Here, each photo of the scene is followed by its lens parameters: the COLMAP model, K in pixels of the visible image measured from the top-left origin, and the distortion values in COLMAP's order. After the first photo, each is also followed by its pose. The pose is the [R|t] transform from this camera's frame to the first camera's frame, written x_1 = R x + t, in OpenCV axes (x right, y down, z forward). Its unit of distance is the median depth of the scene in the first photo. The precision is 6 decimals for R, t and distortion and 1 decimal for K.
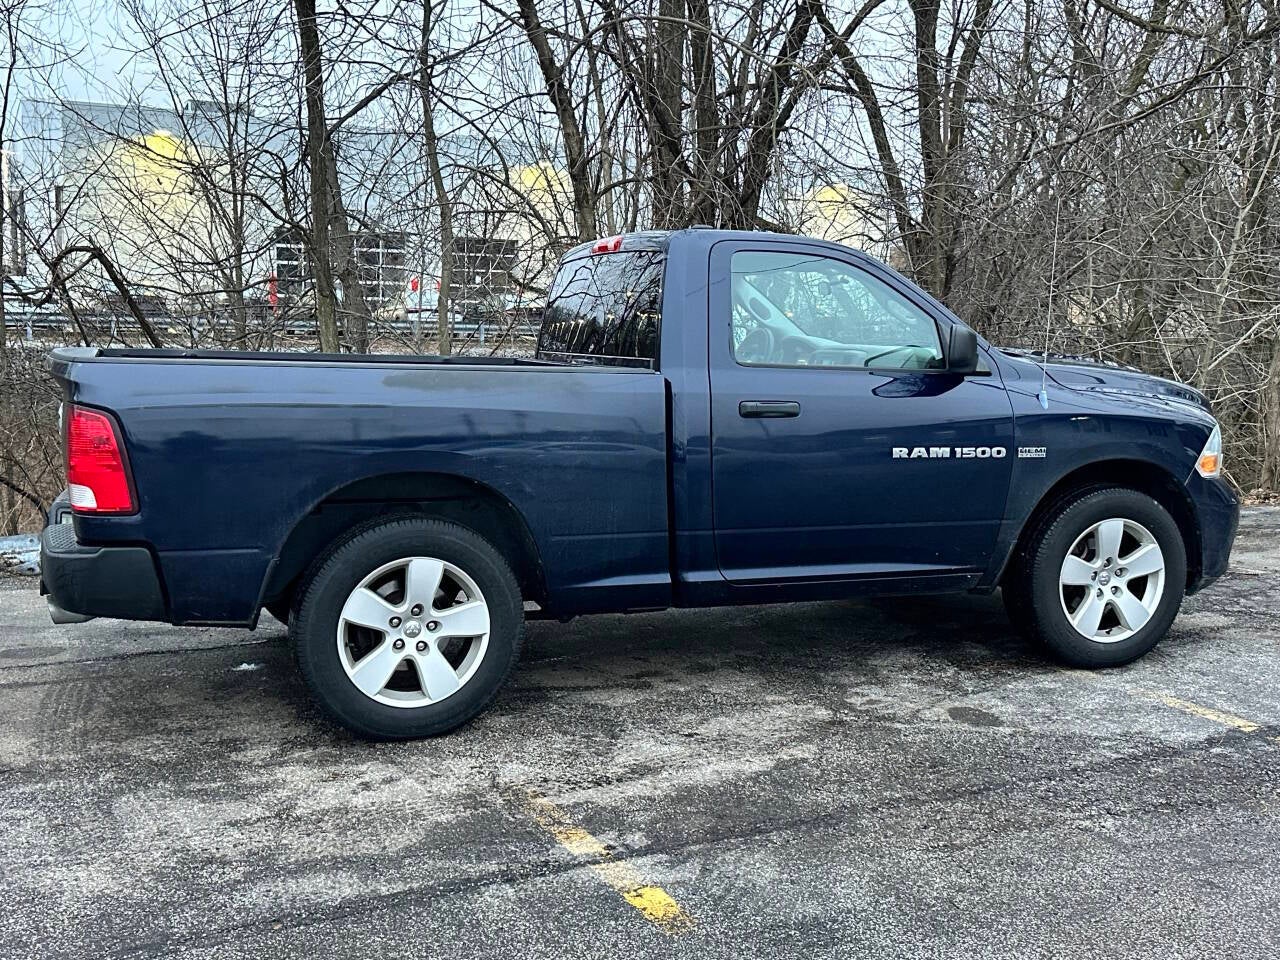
lens RADIAL K [[1353.5, 0, 645.6], [0, 1353.5, 476.9], [0, 0, 1]] dist [0.215060, -0.490848]
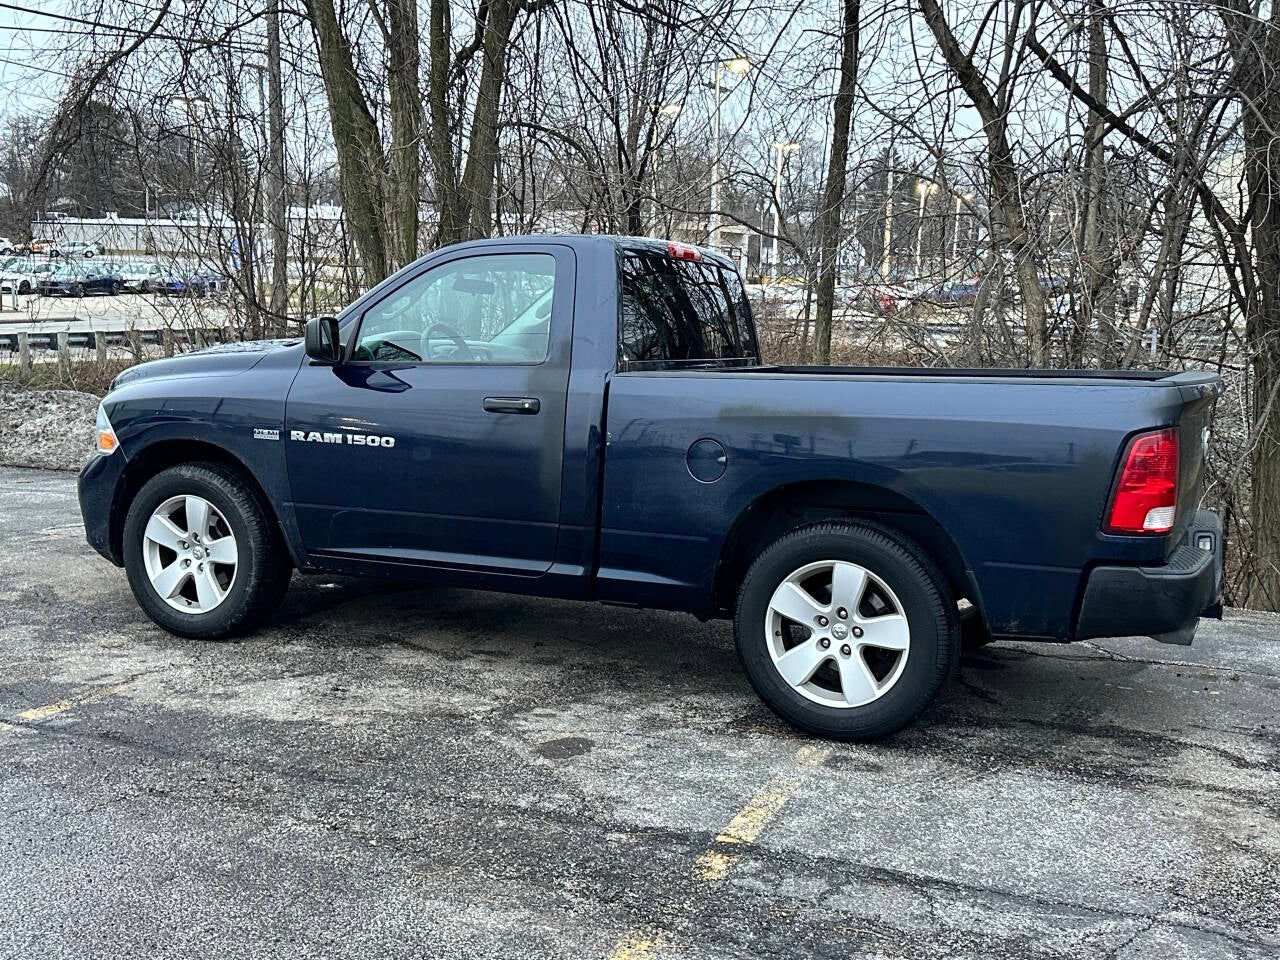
lens RADIAL K [[1378.7, 0, 628.4], [0, 1378.7, 478.9], [0, 0, 1]] dist [0.216164, -0.486140]
pose [[0.641377, 0.104026, -0.760141, 1.074171], [-0.115138, 0.992596, 0.038689, -0.052732], [0.758537, 0.062707, 0.648606, 0.459040]]
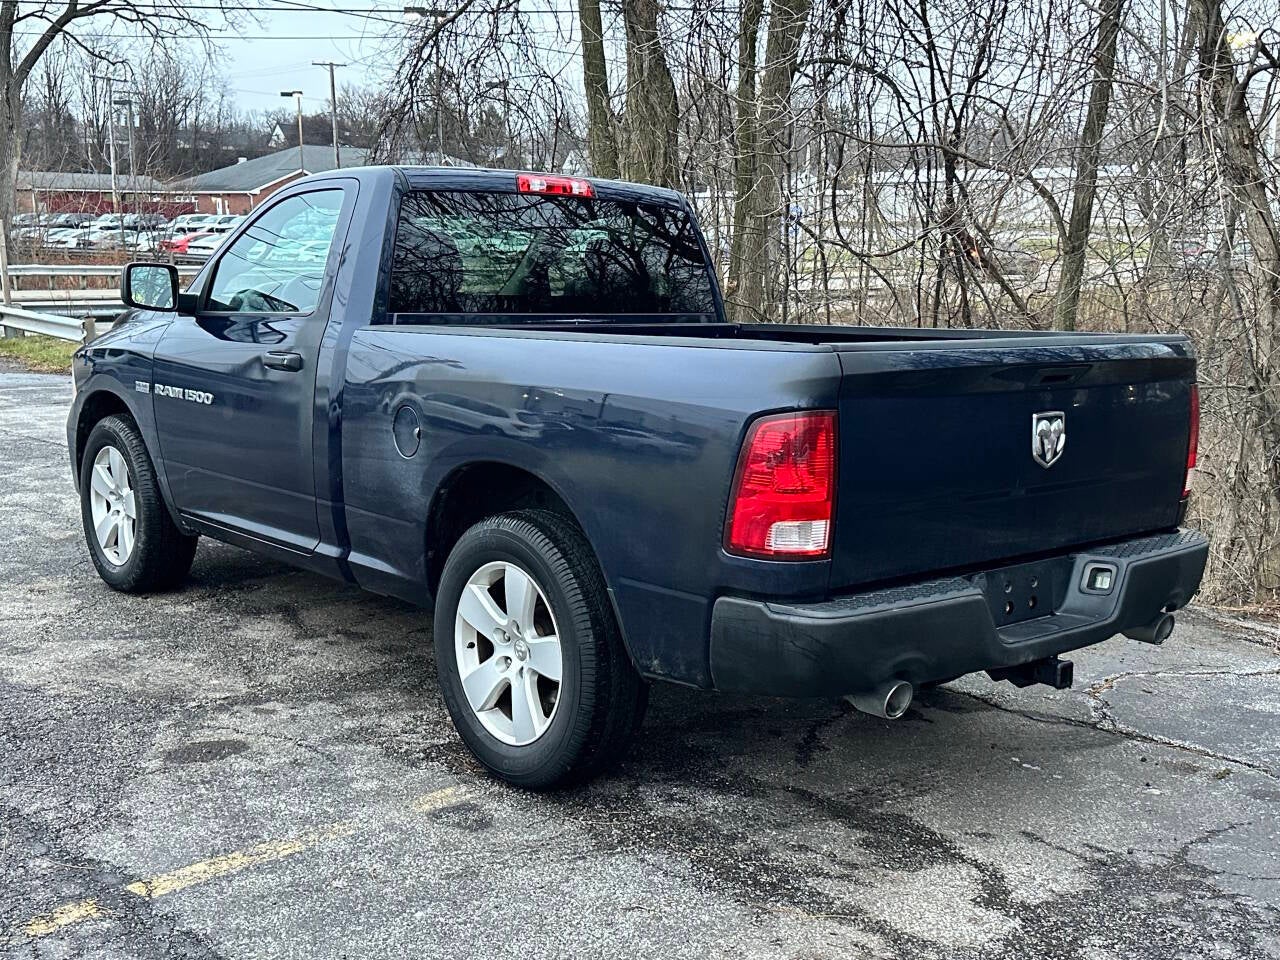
lens RADIAL K [[1378.7, 0, 628.4], [0, 1378.7, 478.9], [0, 0, 1]] dist [0.216164, -0.486140]
pose [[0.268654, 0.148811, -0.951672, 1.200698], [-0.133755, 0.984186, 0.116136, -0.128007], [0.953905, 0.096090, 0.284310, 1.100943]]
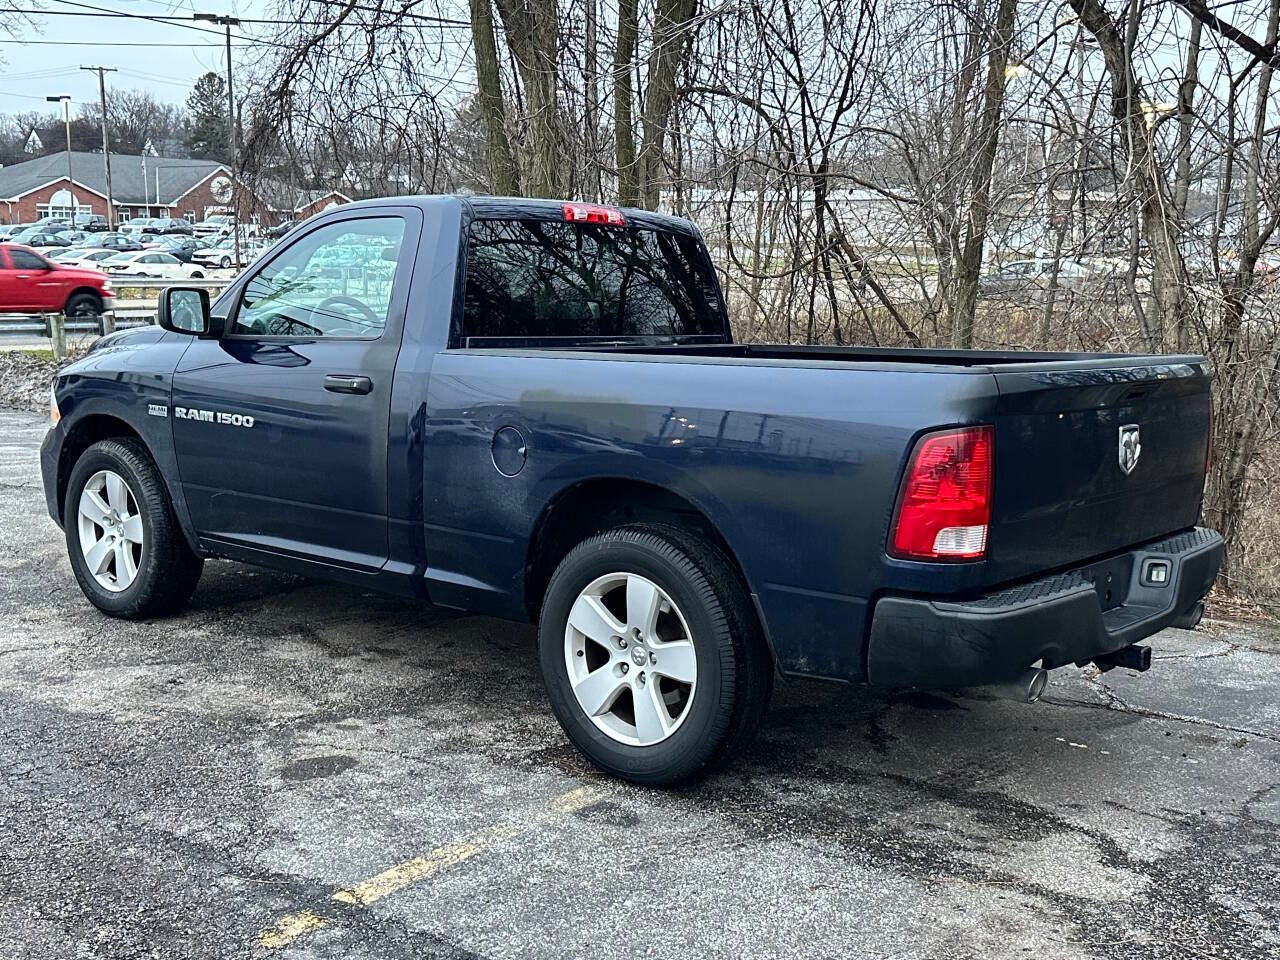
lens RADIAL K [[1378.7, 0, 628.4], [0, 1378.7, 478.9], [0, 0, 1]] dist [0.216164, -0.486140]
pose [[0.415925, 0.132722, -0.899662, 1.179550], [-0.130163, 0.987795, 0.085547, -0.105967], [0.900035, 0.081522, 0.428125, 0.883988]]
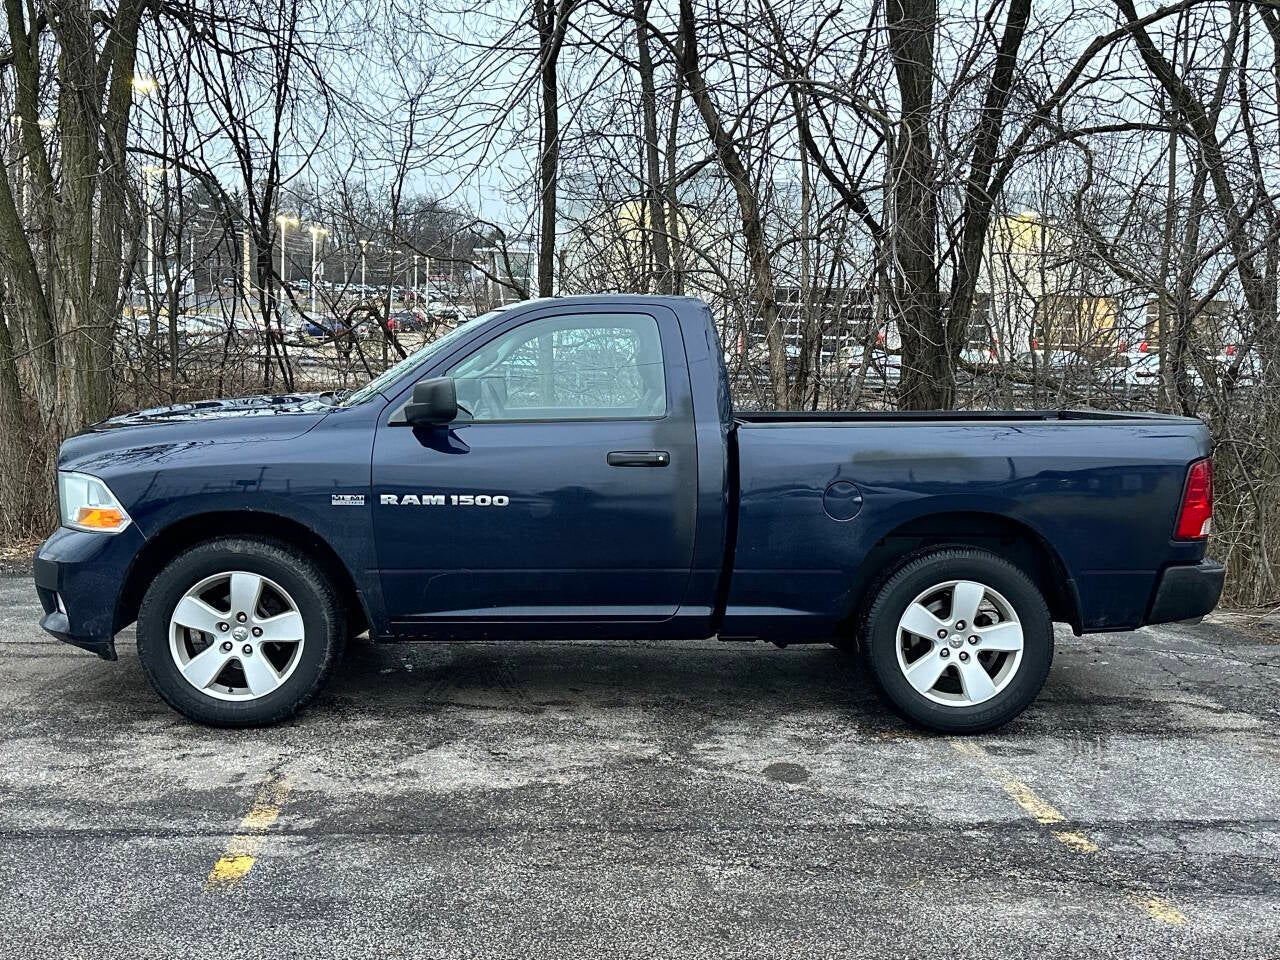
lens RADIAL K [[1379.6, 0, 641.6], [0, 1379.6, 489.3], [0, 0, 1]] dist [0.221255, -0.511955]
pose [[0.925572, 0.049906, -0.375267, 0.573299], [-0.062033, 0.997868, -0.020296, -0.006002], [0.373454, 0.042065, 0.926694, 0.005386]]
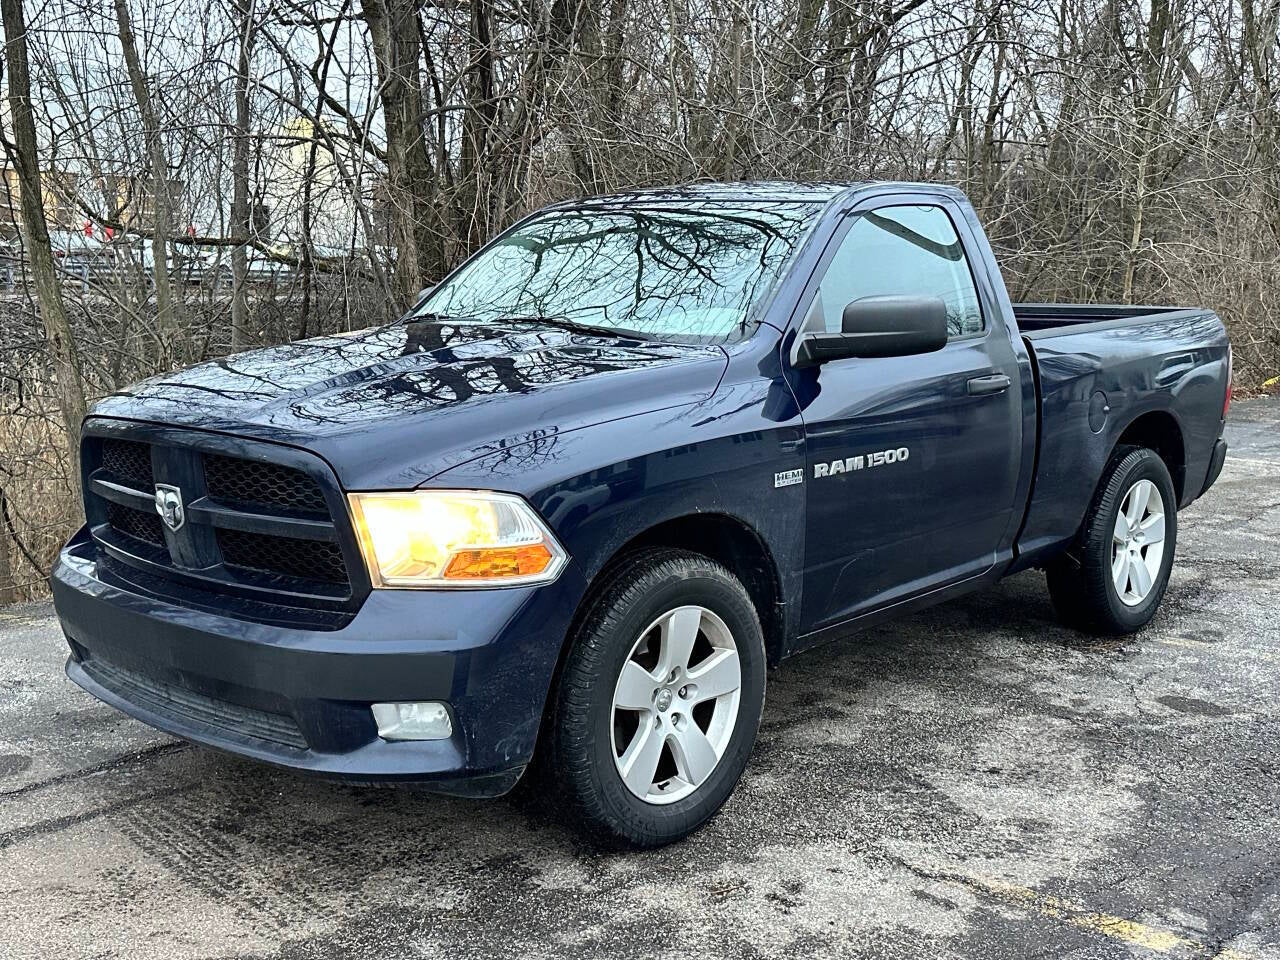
lens RADIAL K [[1381.6, 0, 638.1], [0, 1381.6, 490.8], [0, 0, 1]] dist [0.218323, -0.497946]
pose [[0.919181, -0.062868, 0.388785, -0.533738], [0.044095, 0.997398, 0.057032, -0.049934], [-0.391359, -0.035279, 0.919562, 0.293261]]
